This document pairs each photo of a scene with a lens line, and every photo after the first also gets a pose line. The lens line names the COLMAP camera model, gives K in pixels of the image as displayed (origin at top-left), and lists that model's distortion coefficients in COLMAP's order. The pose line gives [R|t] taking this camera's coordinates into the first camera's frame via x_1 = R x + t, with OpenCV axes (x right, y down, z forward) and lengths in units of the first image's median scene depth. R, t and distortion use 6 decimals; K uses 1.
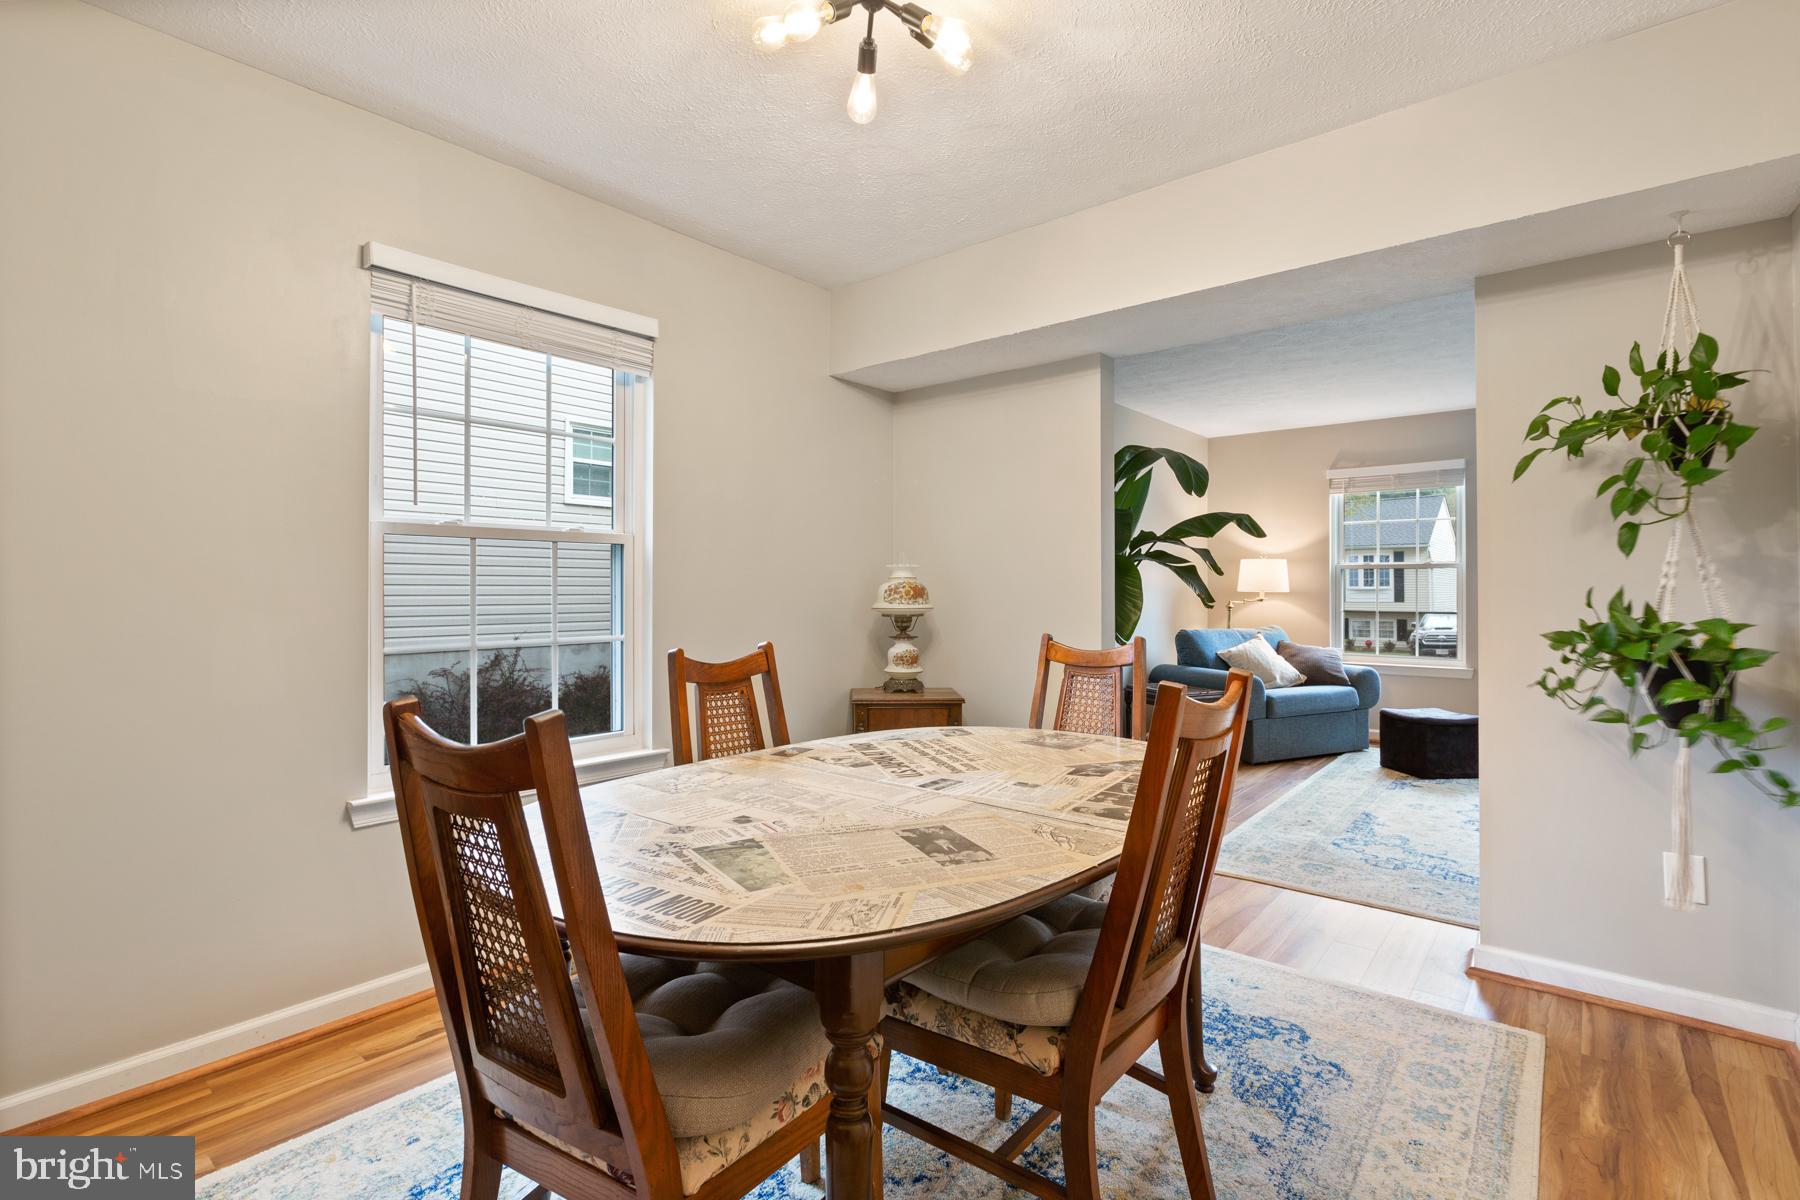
lens RADIAL K [[831.3, 0, 897.1], [0, 831.3, 591.8], [0, 0, 1]] dist [-0.012546, -0.000233]
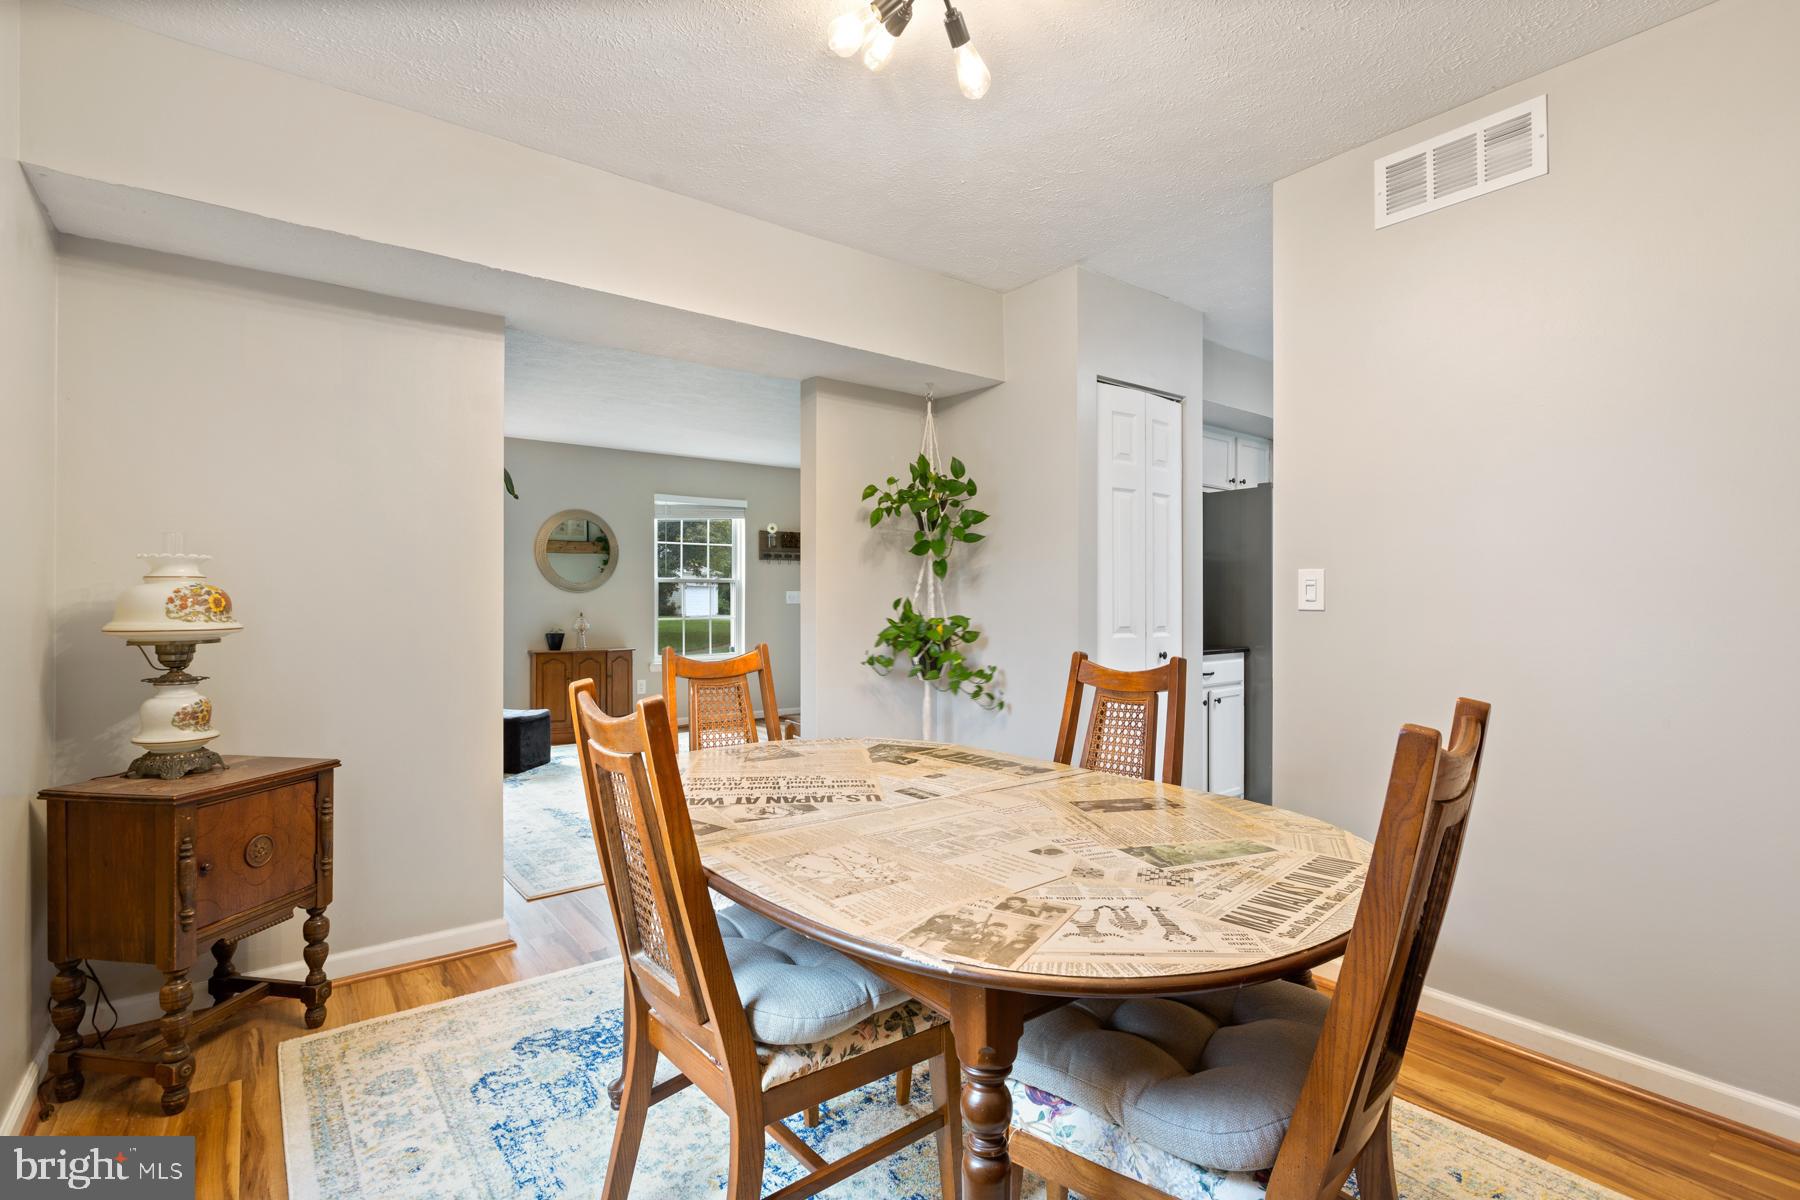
lens RADIAL K [[831.3, 0, 896.4], [0, 831.3, 602.4], [0, 0, 1]] dist [-0.012546, -0.000233]
pose [[0.216408, 0.002516, 0.976300, -1.190234], [0.002236, 0.999993, -0.003072, 0.009846], [-0.976301, 0.002848, 0.216400, 1.050517]]
